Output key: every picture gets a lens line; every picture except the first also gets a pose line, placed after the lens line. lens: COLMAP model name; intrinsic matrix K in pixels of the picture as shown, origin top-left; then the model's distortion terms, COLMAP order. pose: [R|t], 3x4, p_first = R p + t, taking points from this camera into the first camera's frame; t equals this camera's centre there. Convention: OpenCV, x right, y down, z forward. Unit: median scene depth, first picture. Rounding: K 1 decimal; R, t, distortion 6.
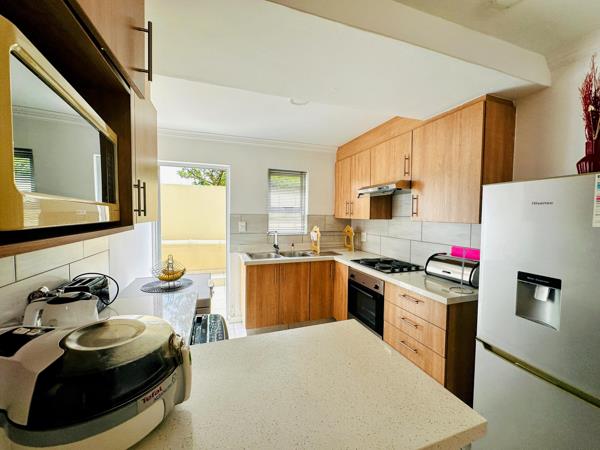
lens RADIAL K [[241.3, 0, 299.1], [0, 241.3, 226.6], [0, 0, 1]] dist [-0.002363, -0.000157]
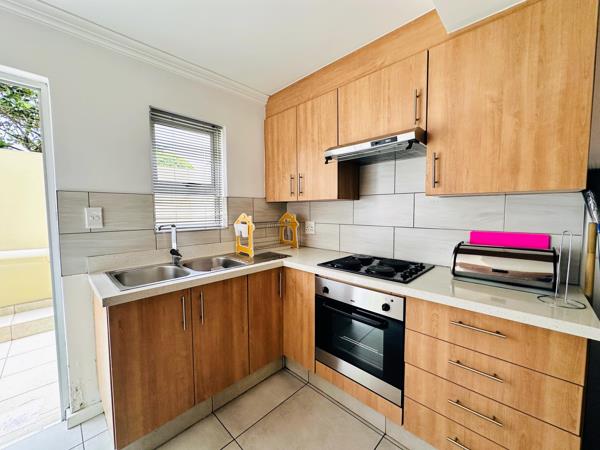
lens RADIAL K [[241.3, 0, 299.4], [0, 241.3, 225.2], [0, 0, 1]] dist [-0.002363, -0.000157]
pose [[0.893319, -0.044688, 0.447196, -0.094510], [0.037944, 0.998991, 0.024032, 0.020527], [-0.447819, -0.004499, 0.894113, 0.438362]]
